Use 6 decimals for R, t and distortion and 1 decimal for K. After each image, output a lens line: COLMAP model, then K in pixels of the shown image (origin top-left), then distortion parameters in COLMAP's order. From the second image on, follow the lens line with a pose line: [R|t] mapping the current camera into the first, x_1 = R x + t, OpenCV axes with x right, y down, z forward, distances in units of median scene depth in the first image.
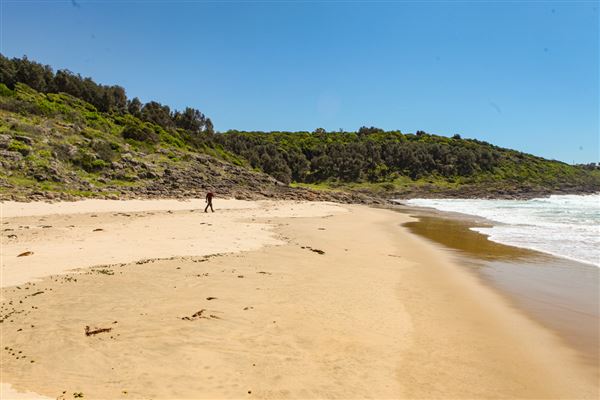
lens RADIAL K [[418.8, 0, 299.8], [0, 418.8, 196.7], [0, 0, 1]] dist [-0.116769, 0.080221]
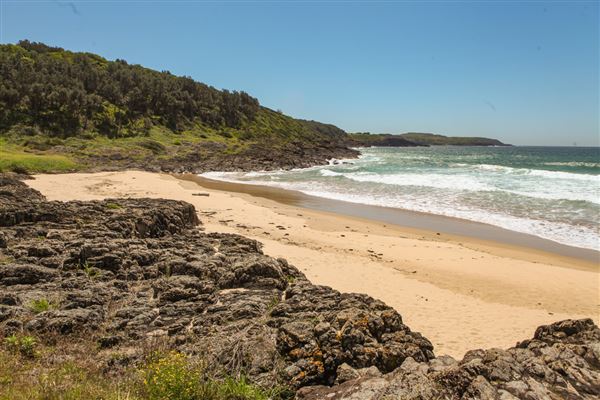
lens RADIAL K [[411.5, 0, 296.9], [0, 411.5, 198.7], [0, 0, 1]] dist [-0.109201, 0.079672]
pose [[0.663406, -0.101456, 0.741349, -0.050632], [0.004464, 0.991284, 0.131666, -0.022056], [-0.748246, -0.084039, 0.658077, 0.467096]]
